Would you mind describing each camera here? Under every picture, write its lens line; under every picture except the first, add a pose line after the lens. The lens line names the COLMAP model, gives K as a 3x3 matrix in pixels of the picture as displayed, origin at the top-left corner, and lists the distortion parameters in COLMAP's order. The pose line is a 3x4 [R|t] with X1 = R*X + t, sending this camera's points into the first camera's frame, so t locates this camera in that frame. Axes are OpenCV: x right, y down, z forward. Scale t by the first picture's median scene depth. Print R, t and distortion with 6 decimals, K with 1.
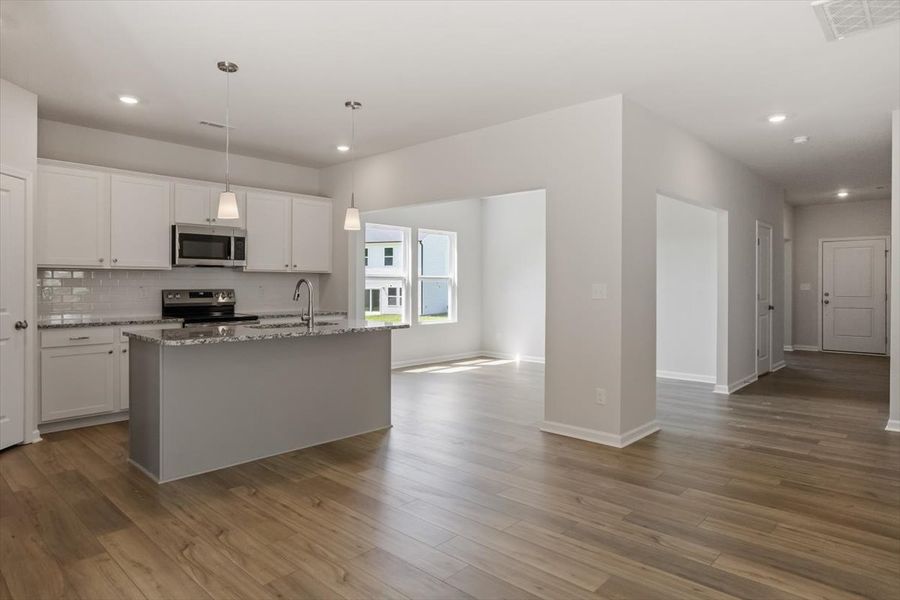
lens RADIAL K [[550.3, 0, 448.4], [0, 550.3, 287.2], [0, 0, 1]] dist [-0.000714, 0.030138]
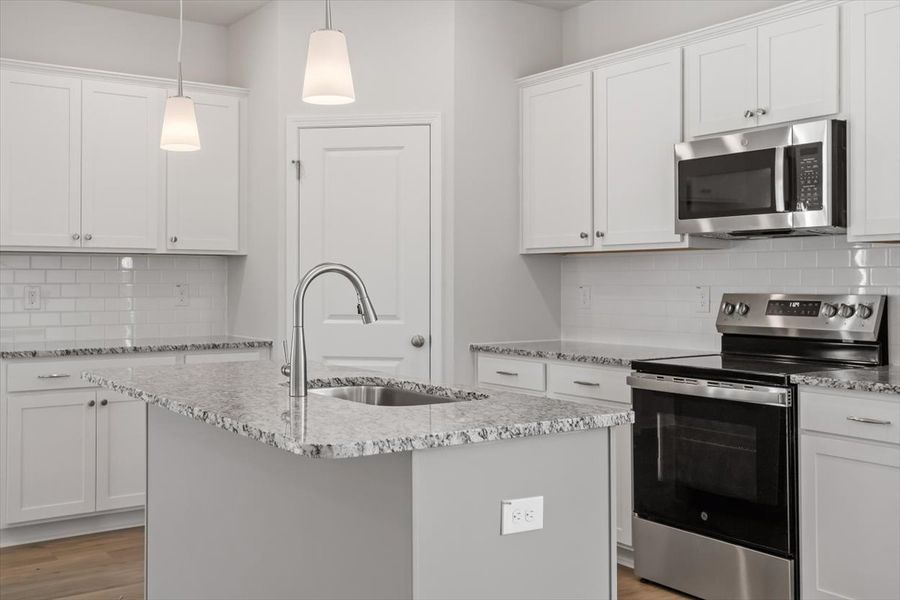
lens RADIAL K [[941.1, 0, 447.2], [0, 941.1, 266.9], [0, 0, 1]] dist [0.008039, 0.012937]
pose [[-0.210748, -0.011638, -0.977471, 0.266425], [-0.004160, 0.999931, -0.011009, -0.007465], [0.977532, 0.001747, -0.210782, 0.977785]]
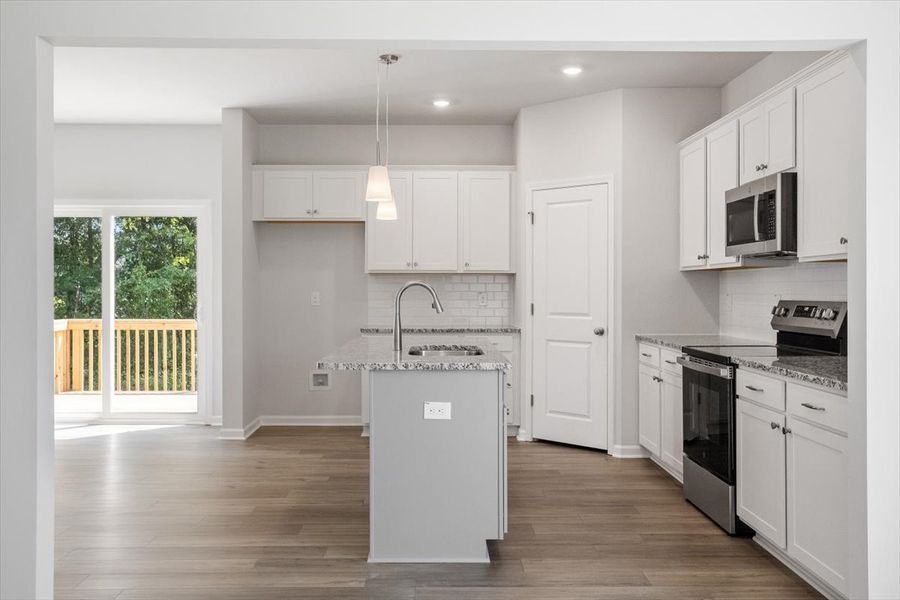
lens RADIAL K [[790.4, 0, 450.0], [0, 790.4, 288.9], [0, 0, 1]] dist [-0.034441, 0.004466]
pose [[-0.716319, 0.000859, -0.697772, 0.314809], [-0.003381, 0.999983, 0.004702, -0.010326], [0.697765, 0.005727, -0.716304, 1.399339]]
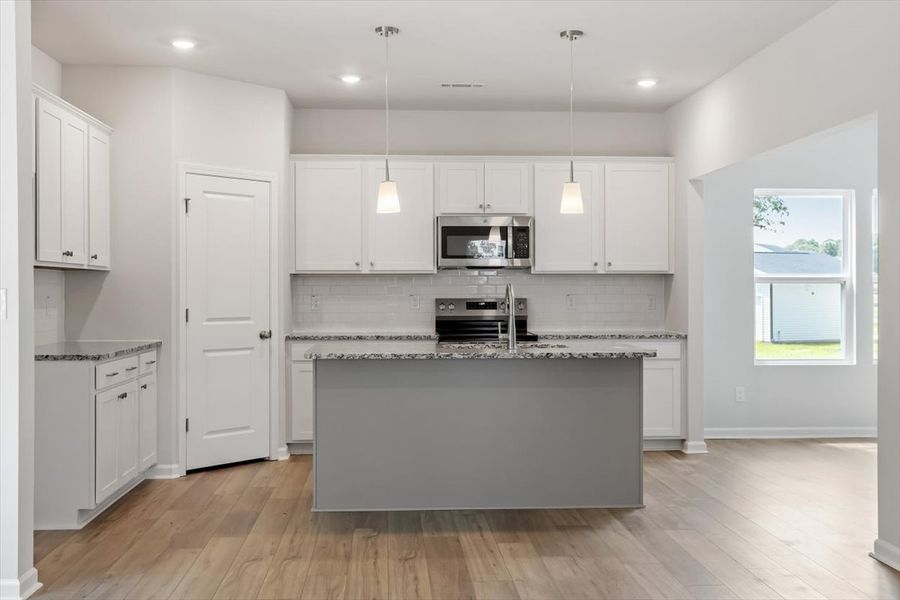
lens RADIAL K [[980.1, 0, 450.0], [0, 980.1, 300.0], [0, 0, 1]] dist [-0.004983, 0.002452]
pose [[0.734727, 0.002818, -0.678357, 0.466973], [-0.000215, 0.999992, 0.003921, 0.001064], [0.678363, -0.002735, 0.734722, -0.017749]]
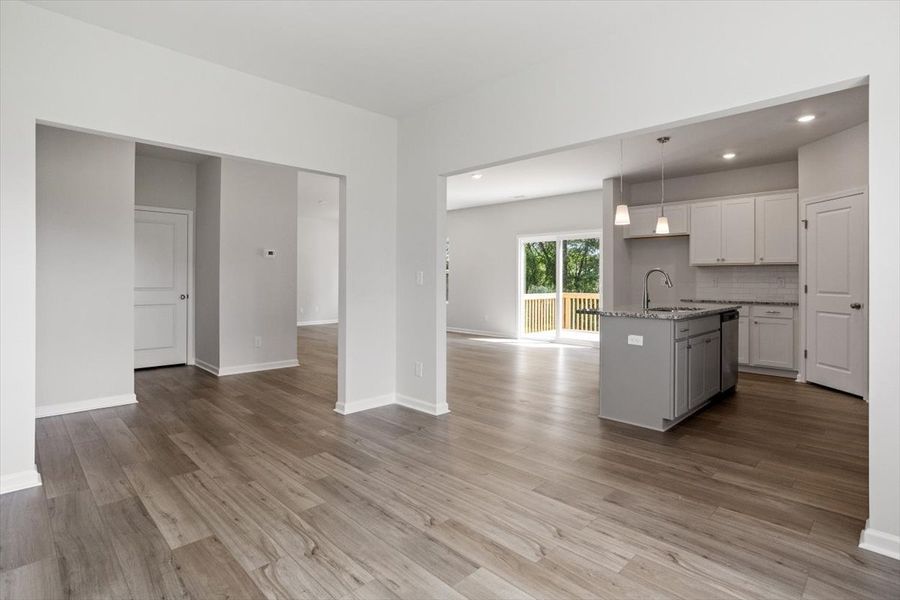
lens RADIAL K [[450.9, 0, 461.4], [0, 450.9, 280.1], [0, 0, 1]] dist [-0.000281, 0.000484]
pose [[-0.999846, -0.000999, 0.017531, 0.112551], [-0.000881, 0.999977, 0.006712, 0.000530], [-0.017537, 0.006695, -0.999824, 1.597129]]
